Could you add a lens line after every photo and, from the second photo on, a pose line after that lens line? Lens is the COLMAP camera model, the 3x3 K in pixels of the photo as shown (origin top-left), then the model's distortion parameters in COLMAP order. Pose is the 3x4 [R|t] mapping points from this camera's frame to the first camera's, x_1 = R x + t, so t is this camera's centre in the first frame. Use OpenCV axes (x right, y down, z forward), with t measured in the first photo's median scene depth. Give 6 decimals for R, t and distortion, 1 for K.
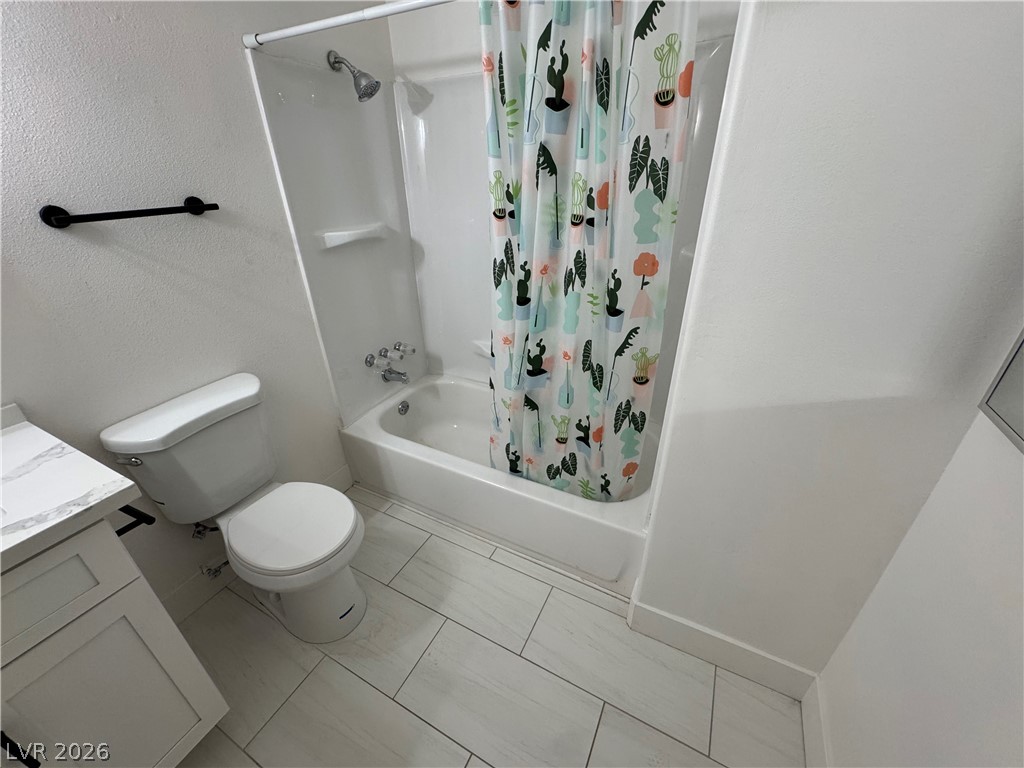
lens RADIAL K [[408.5, 0, 512.0], [0, 408.5, 384.0], [0, 0, 1]] dist [-0.000058, -0.000176]
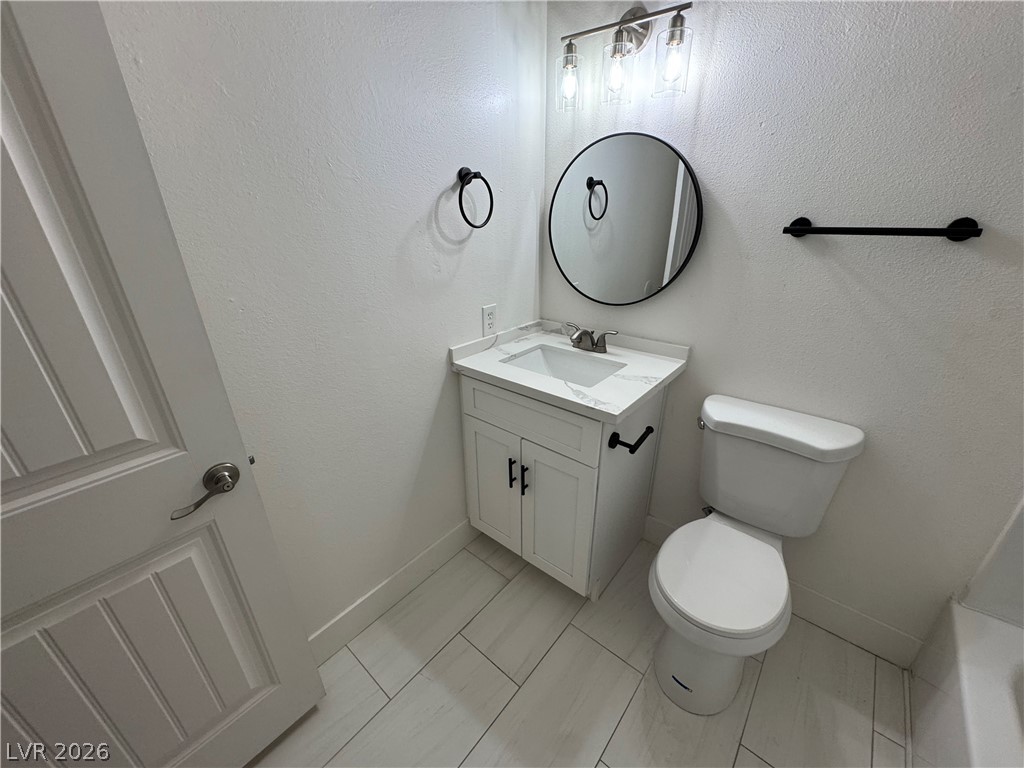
lens RADIAL K [[408.5, 0, 512.0], [0, 408.5, 384.0], [0, 0, 1]] dist [-0.000058, -0.000176]
pose [[-0.225657, 0.412702, -0.882471, 0.209958], [-0.433220, 0.768833, 0.470336, -0.215759], [0.872582, 0.488439, 0.005298, 0.417682]]
